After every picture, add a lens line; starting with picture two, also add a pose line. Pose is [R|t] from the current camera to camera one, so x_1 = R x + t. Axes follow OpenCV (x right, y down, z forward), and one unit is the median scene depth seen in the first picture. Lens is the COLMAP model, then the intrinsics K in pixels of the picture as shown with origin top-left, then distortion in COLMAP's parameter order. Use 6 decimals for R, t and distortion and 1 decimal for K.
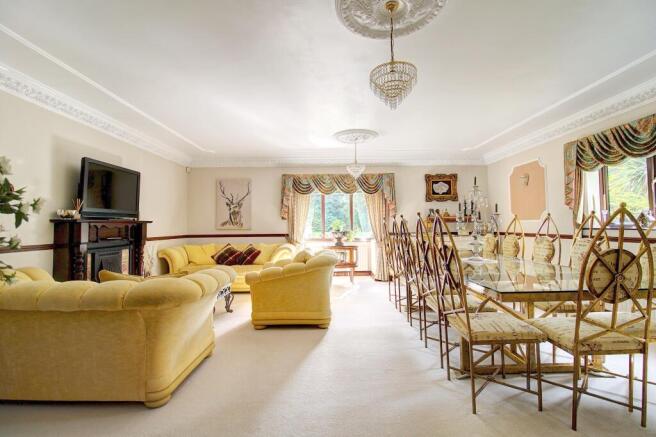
lens RADIAL K [[308.5, 0, 331.5], [0, 308.5, 218.0], [0, 0, 1]] dist [-0.017517, -0.002802]
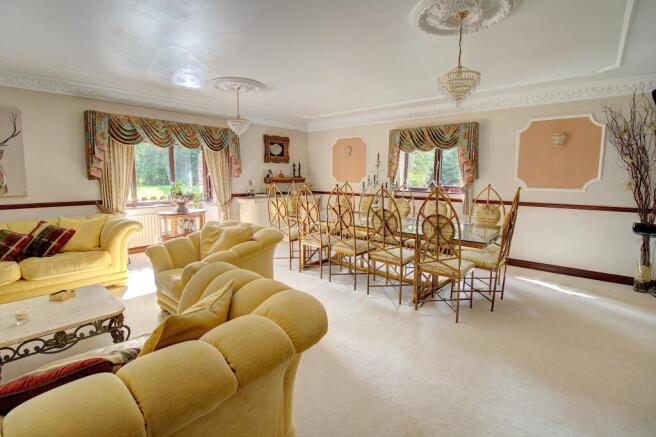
lens RADIAL K [[308.5, 0, 332.3], [0, 308.5, 217.9], [0, 0, 1]] dist [-0.017517, -0.002802]
pose [[0.650094, -0.087215, 0.754832, -0.330113], [-0.033479, 0.989139, 0.143122, -0.025211], [-0.759115, -0.118314, 0.640114, 0.170240]]
